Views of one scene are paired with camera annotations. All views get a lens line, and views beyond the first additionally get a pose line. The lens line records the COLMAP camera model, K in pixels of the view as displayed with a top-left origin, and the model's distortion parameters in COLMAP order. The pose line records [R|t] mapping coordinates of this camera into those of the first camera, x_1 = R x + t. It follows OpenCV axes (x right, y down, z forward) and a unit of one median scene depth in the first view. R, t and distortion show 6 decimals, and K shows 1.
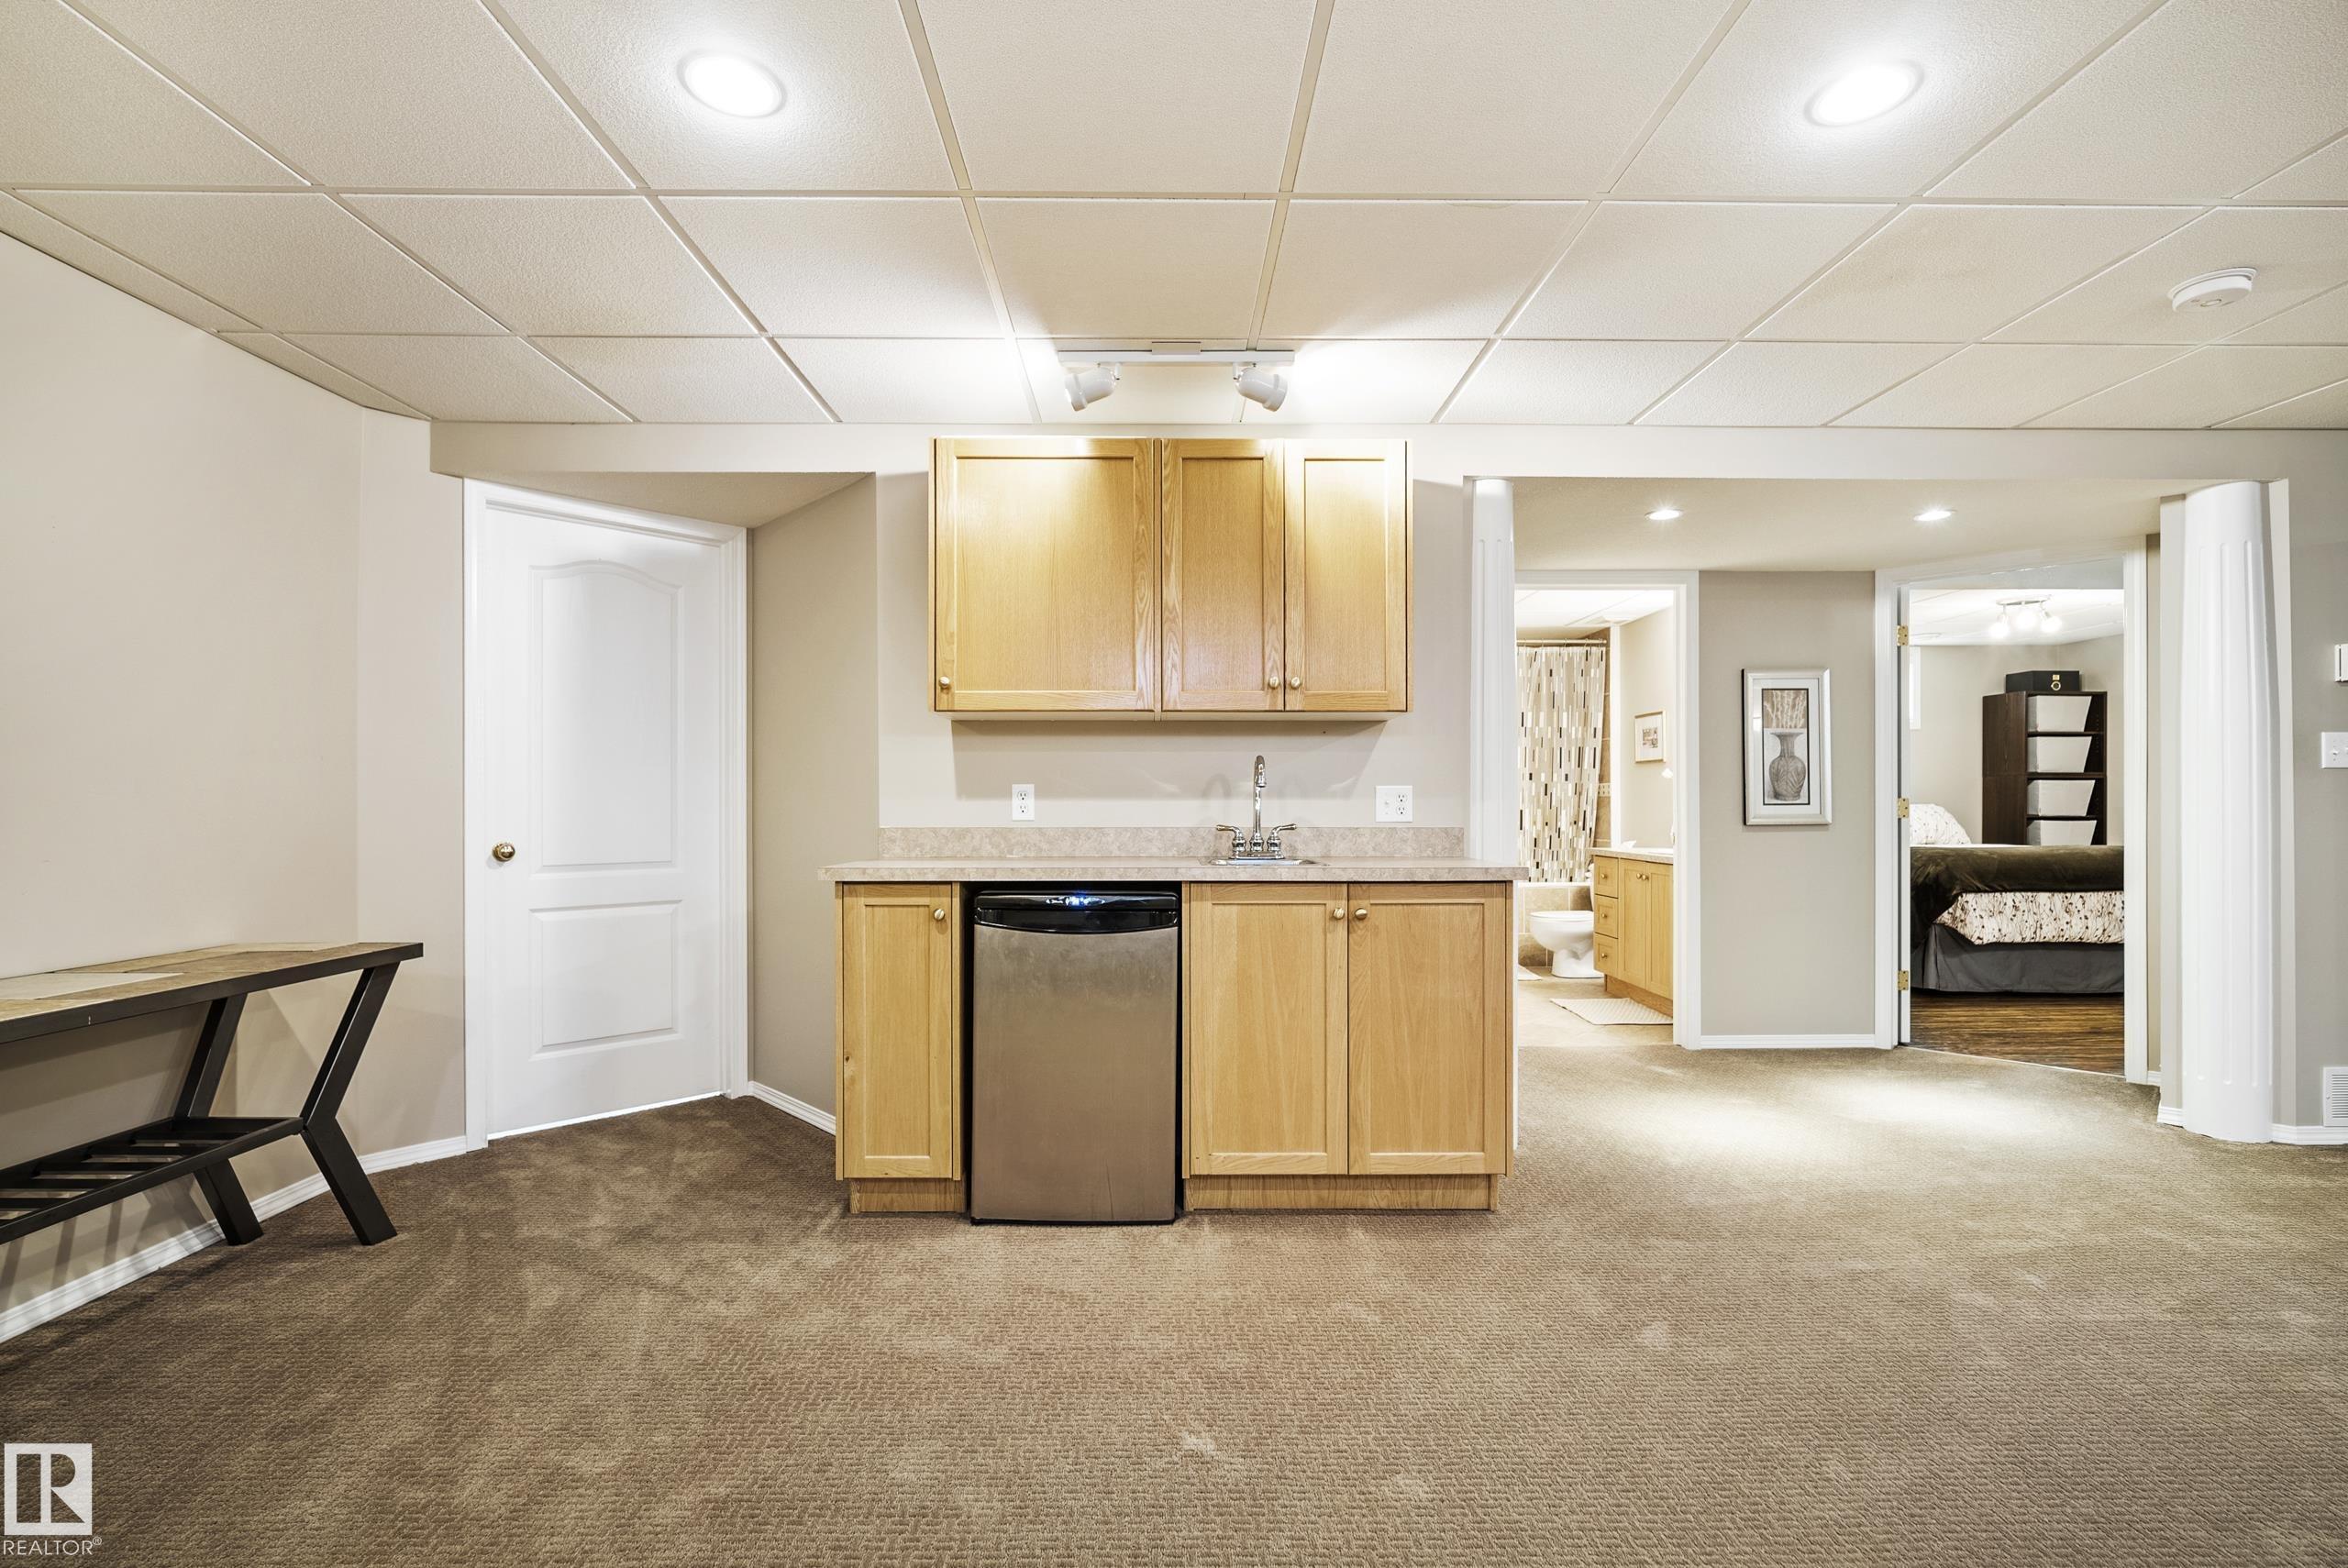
lens RADIAL K [[1029.4, 0, 1176.3], [0, 1029.4, 803.0], [0, 0, 1]] dist [-0.008244, 0.000025]
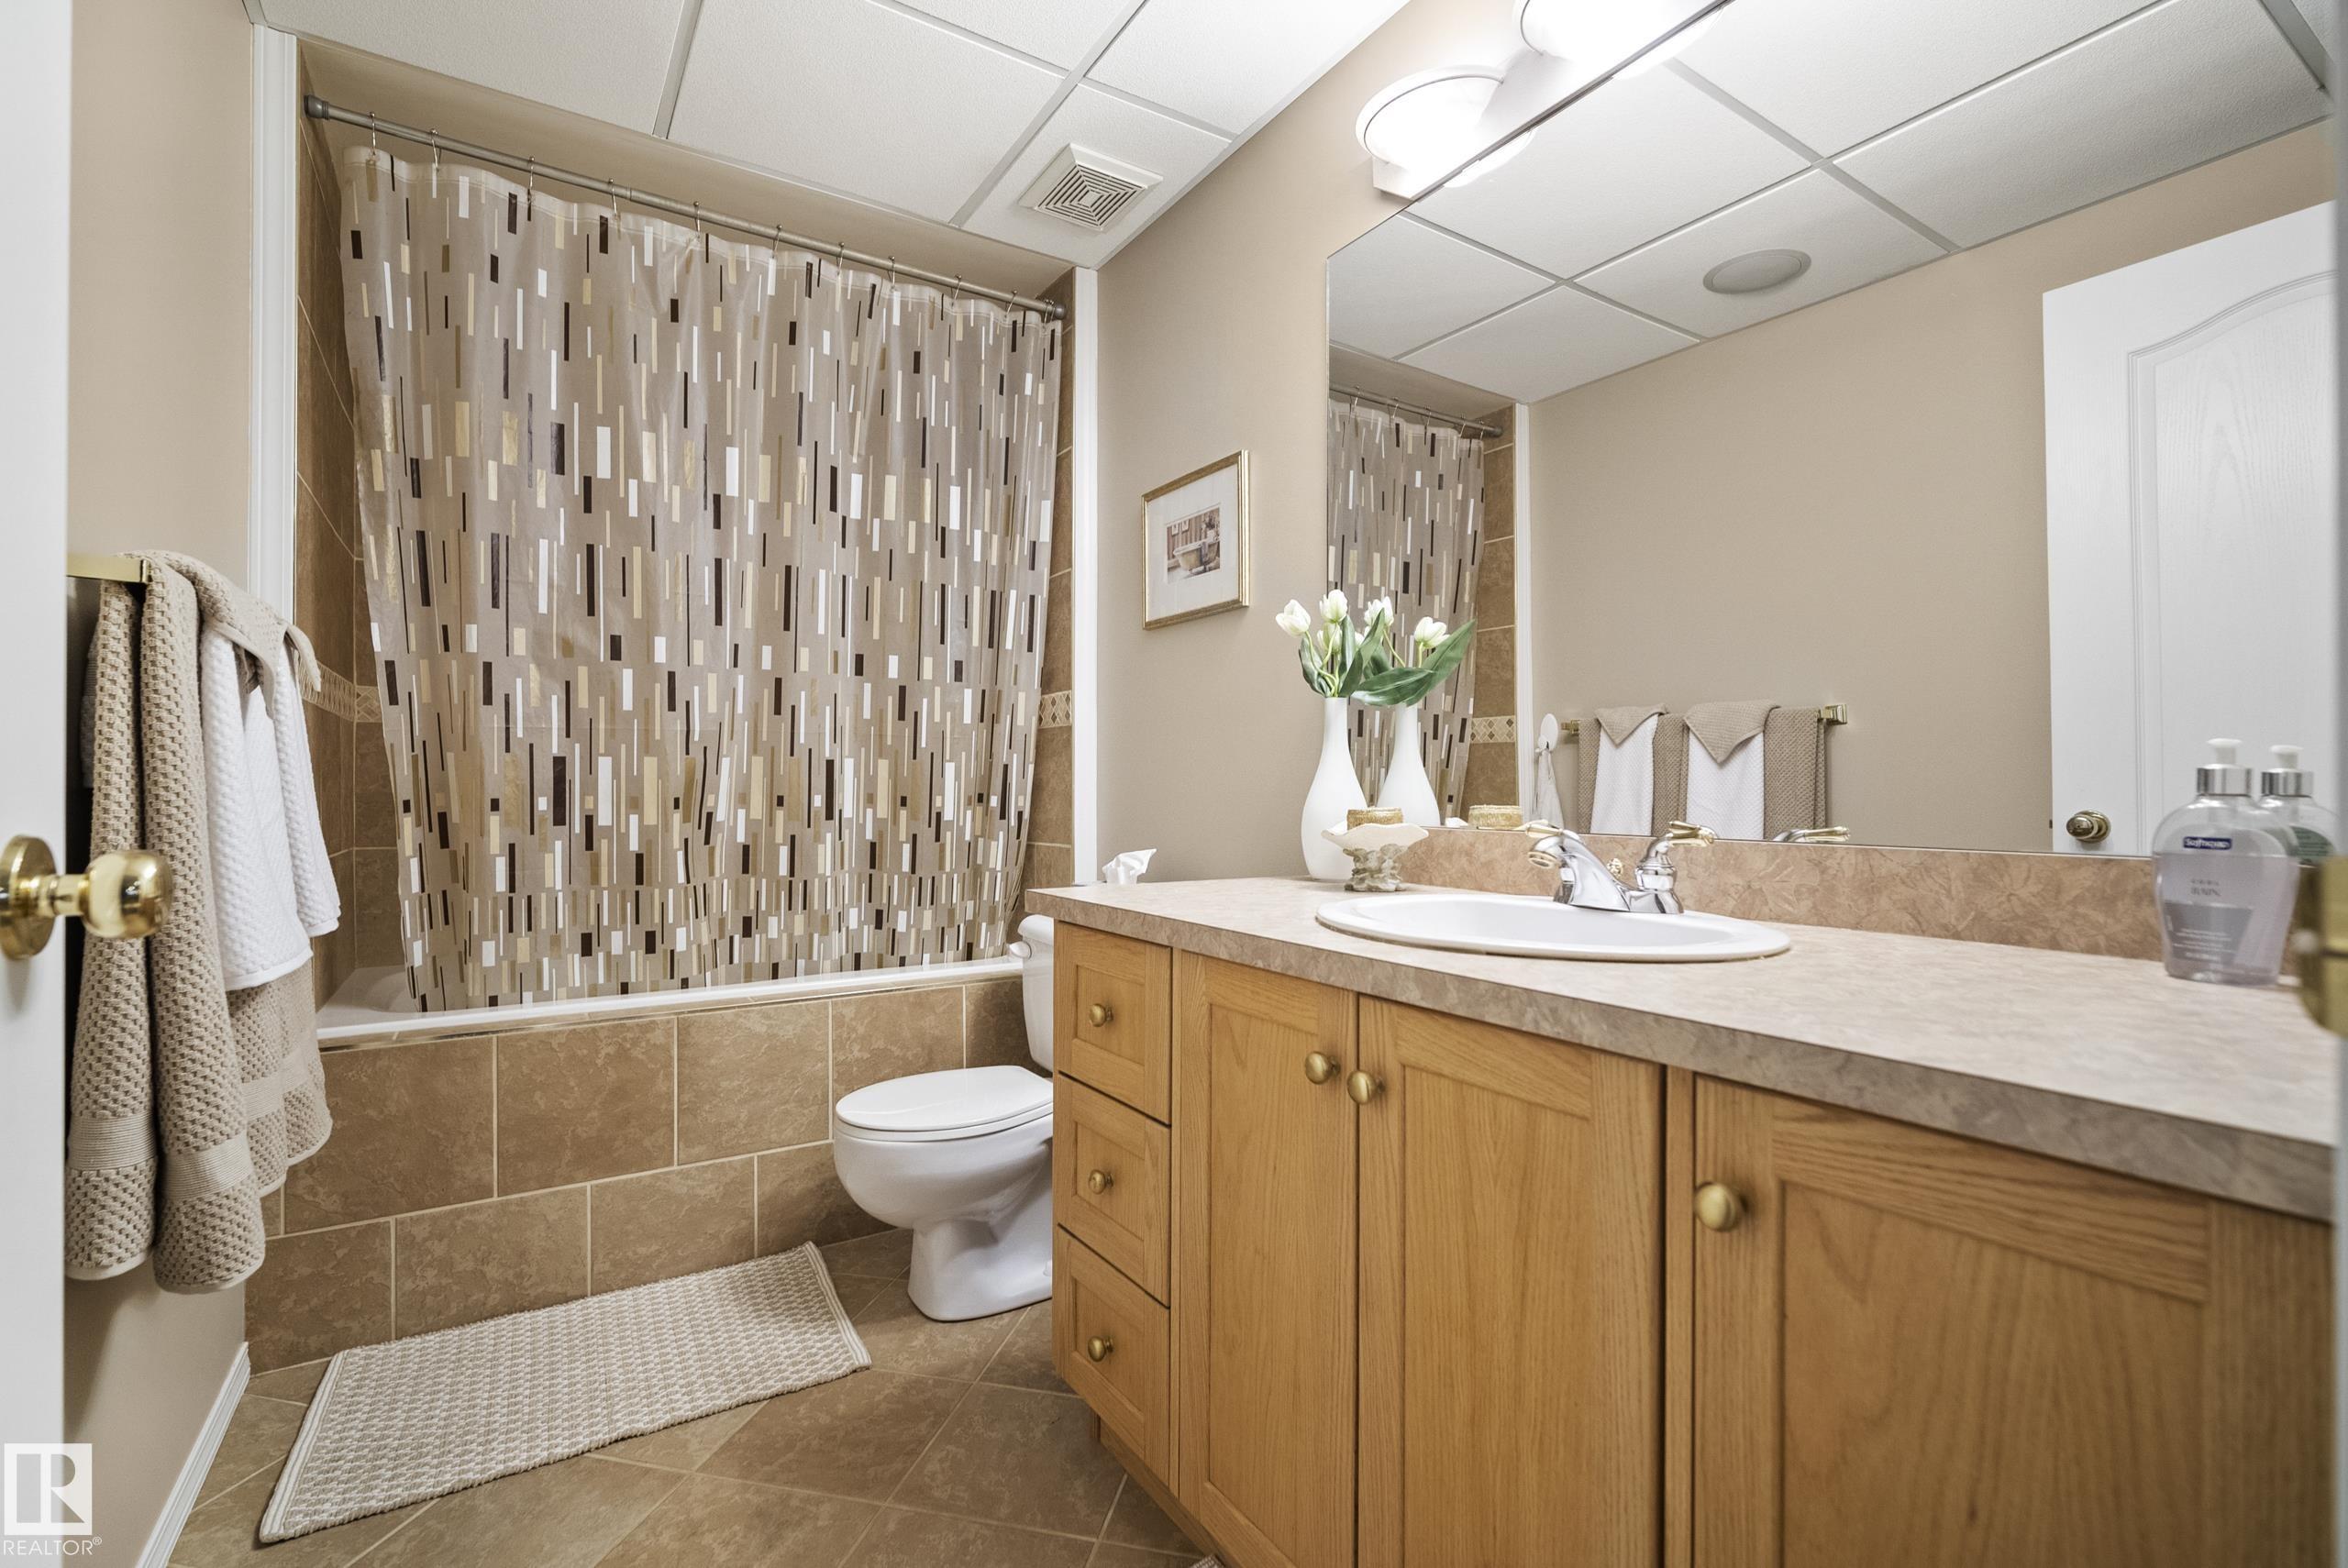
lens RADIAL K [[1029.4, 0, 1178.6], [0, 1029.4, 788.3], [0, 0, 1]] dist [-0.008244, 0.000025]
pose [[0.844316, 0.004459, 0.535827, 0.254861], [-0.003974, 0.999990, -0.002059, 0.016264], [-0.535831, -0.000391, 0.844325, 0.663002]]
